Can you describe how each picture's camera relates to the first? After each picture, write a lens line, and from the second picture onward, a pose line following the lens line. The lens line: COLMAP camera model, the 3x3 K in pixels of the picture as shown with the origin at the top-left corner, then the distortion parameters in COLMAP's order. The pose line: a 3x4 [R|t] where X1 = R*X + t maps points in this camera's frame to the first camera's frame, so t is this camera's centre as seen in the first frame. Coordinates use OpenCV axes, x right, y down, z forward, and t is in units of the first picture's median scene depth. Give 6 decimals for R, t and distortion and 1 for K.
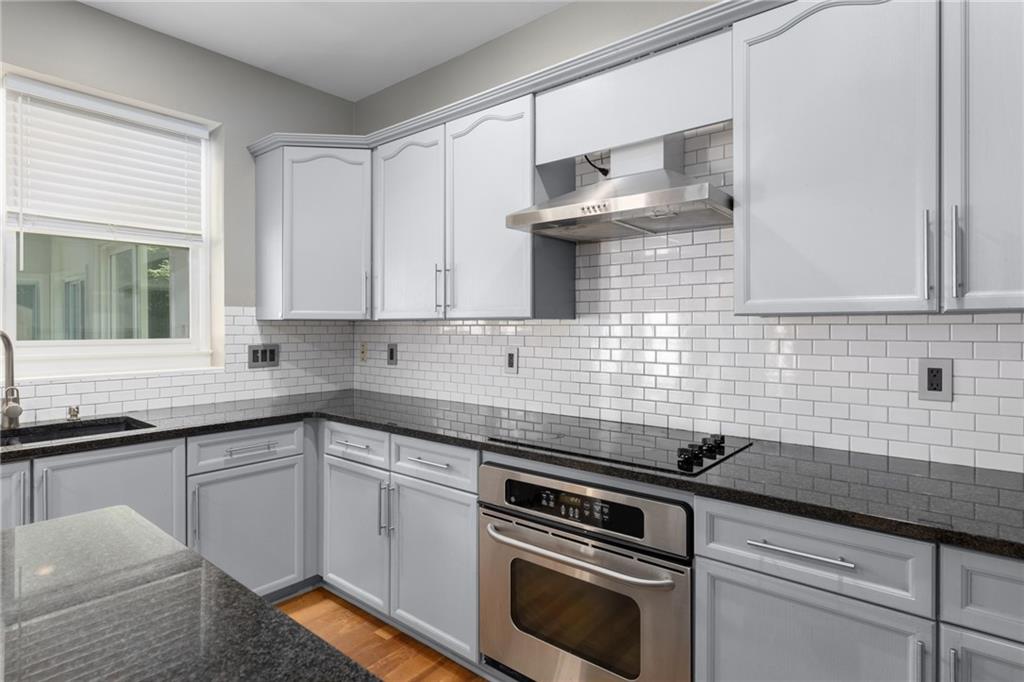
lens RADIAL K [[526.1, 0, 508.9], [0, 526.1, 331.1], [0, 0, 1]] dist [-0.002851, -0.000252]
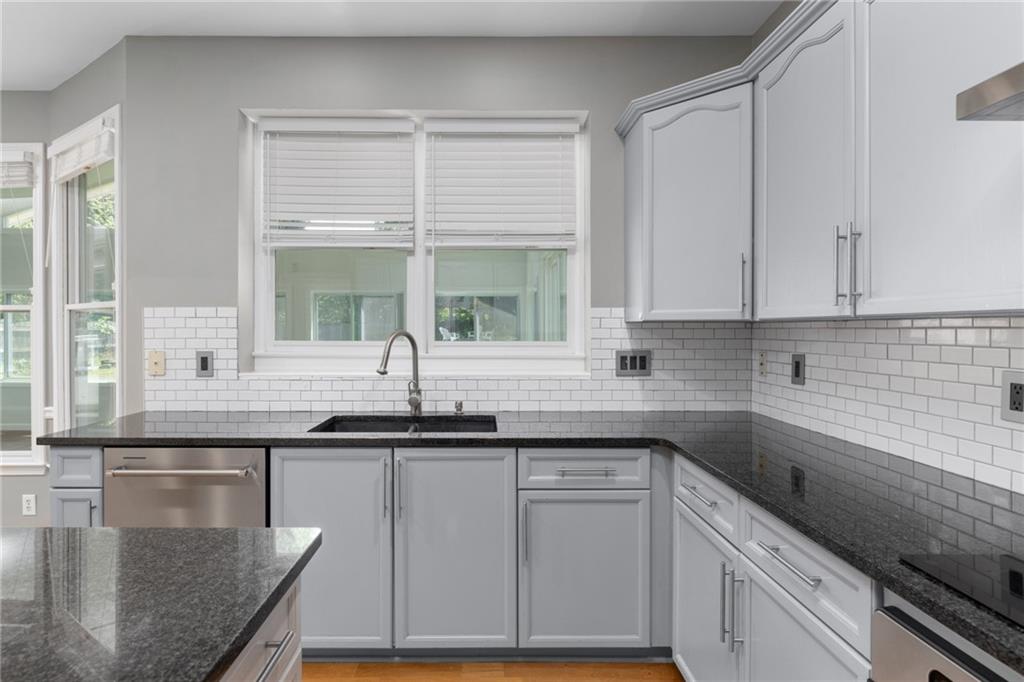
lens RADIAL K [[526.1, 0, 508.9], [0, 526.1, 331.1], [0, 0, 1]] dist [-0.002851, -0.000252]
pose [[0.645657, 0.003551, -0.763619, 0.074095], [-0.006958, 0.999975, -0.001233, -0.003830], [0.763596, 0.006109, 0.645666, 0.301025]]
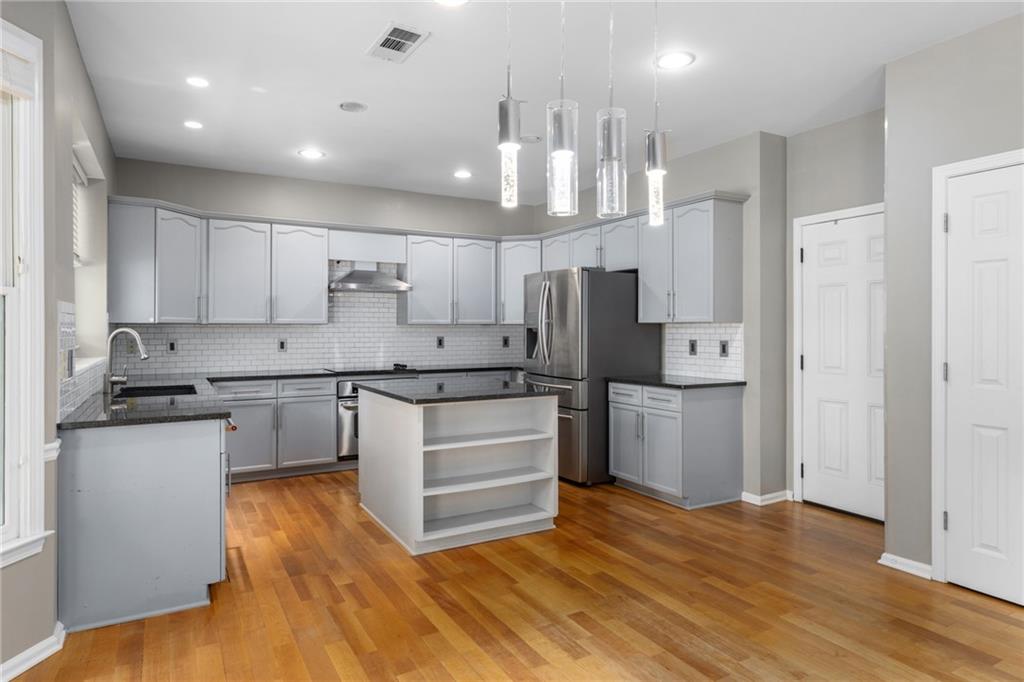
lens RADIAL K [[610.0, 0, 512.5], [0, 610.0, 327.5], [0, 0, 1]] dist [0.001083, 0.000175]
pose [[0.356420, 0.000655, 0.934326, -1.711780], [0.005641, 0.999980, -0.002853, 0.001128], [-0.934309, 0.006288, 0.356409, -0.570459]]
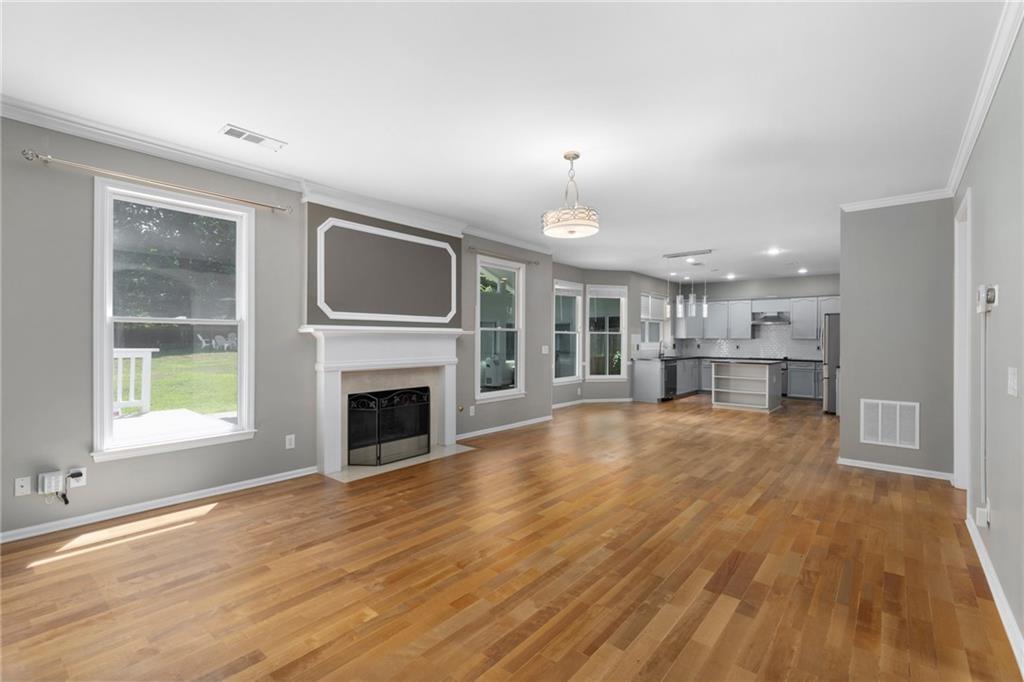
lens RADIAL K [[455.7, 0, 513.1], [0, 455.7, 337.2], [0, 0, 1]] dist [0.000100, 0.000049]
pose [[0.999952, 0.008038, -0.005668, -1.982136], [-0.008084, 0.999934, -0.008187, 0.013122], [0.005602, 0.008232, 0.999950, -3.123627]]
